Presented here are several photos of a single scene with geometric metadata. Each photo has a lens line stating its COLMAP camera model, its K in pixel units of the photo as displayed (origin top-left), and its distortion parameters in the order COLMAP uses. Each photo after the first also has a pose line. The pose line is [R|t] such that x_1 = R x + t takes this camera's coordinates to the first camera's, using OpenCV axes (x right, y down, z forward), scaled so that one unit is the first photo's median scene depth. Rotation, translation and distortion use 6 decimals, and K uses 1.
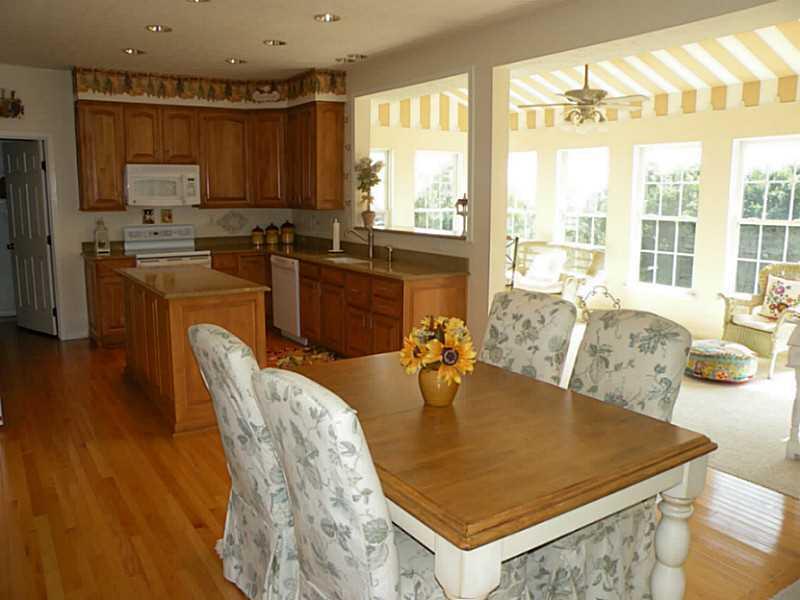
lens RADIAL K [[671.8, 0, 402.4], [0, 671.8, 286.7], [0, 0, 1]] dist [-0.105610, 0.227042]
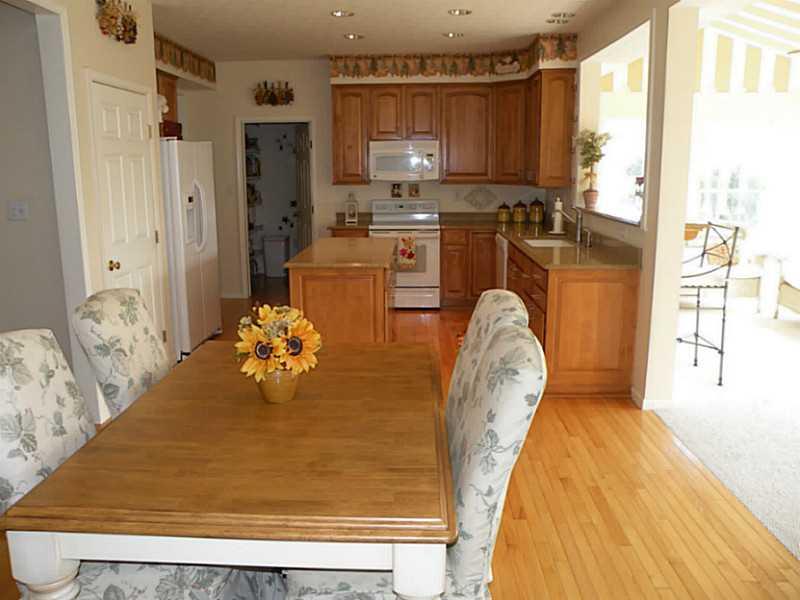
lens RADIAL K [[671.8, 0, 402.4], [0, 671.8, 286.7], [0, 0, 1]] dist [-0.105610, 0.227042]
pose [[0.836943, 0.095144, -0.538956, 0.228499], [-0.076440, 0.995442, 0.057025, -0.015659], [0.541925, -0.006529, 0.840401, 0.114826]]
